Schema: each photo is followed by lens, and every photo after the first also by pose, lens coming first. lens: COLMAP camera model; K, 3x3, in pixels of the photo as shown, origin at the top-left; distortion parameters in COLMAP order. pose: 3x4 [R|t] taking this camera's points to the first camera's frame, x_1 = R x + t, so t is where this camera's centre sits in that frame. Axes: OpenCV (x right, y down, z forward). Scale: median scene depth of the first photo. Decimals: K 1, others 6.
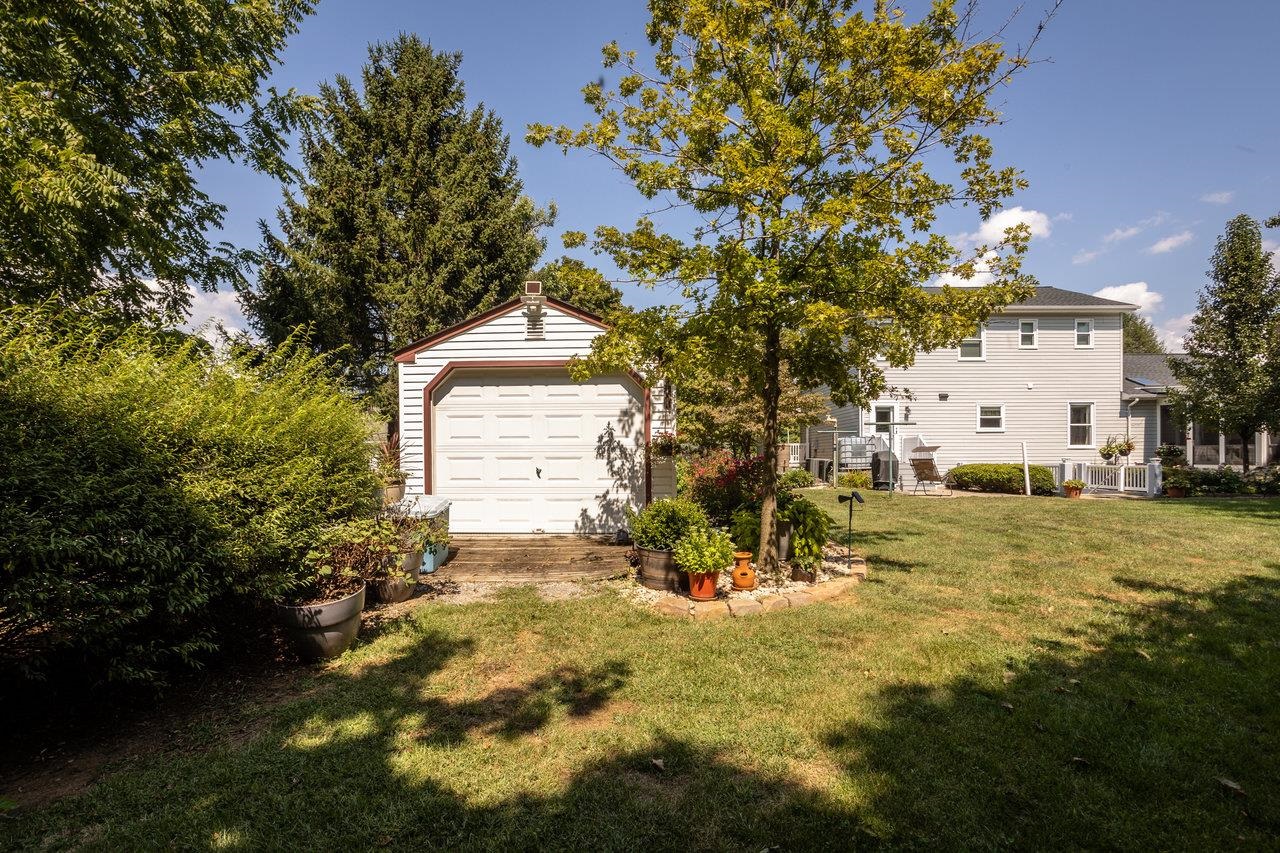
lens RADIAL K [[631.5, 0, 643.2], [0, 631.5, 459.4], [0, 0, 1]] dist [-0.033965, 0.031706]
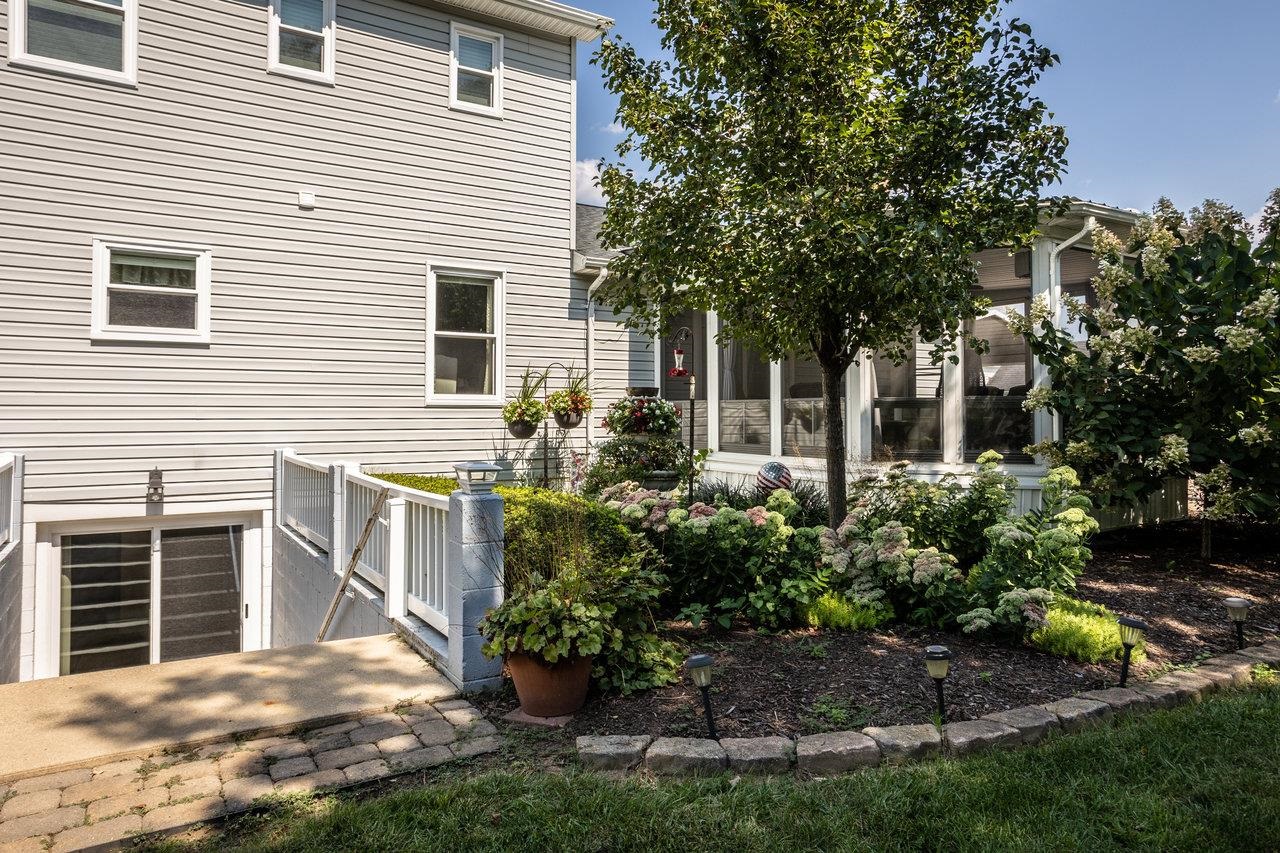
lens RADIAL K [[834.6, 0, 635.5], [0, 834.6, 378.9], [0, 0, 1]] dist [-0.002605, -0.000846]
pose [[0.859497, 0.028797, 0.510329, 0.679669], [-0.001715, 0.998569, -0.053459, -0.009578], [-0.511138, 0.045072, 0.858316, 0.703464]]
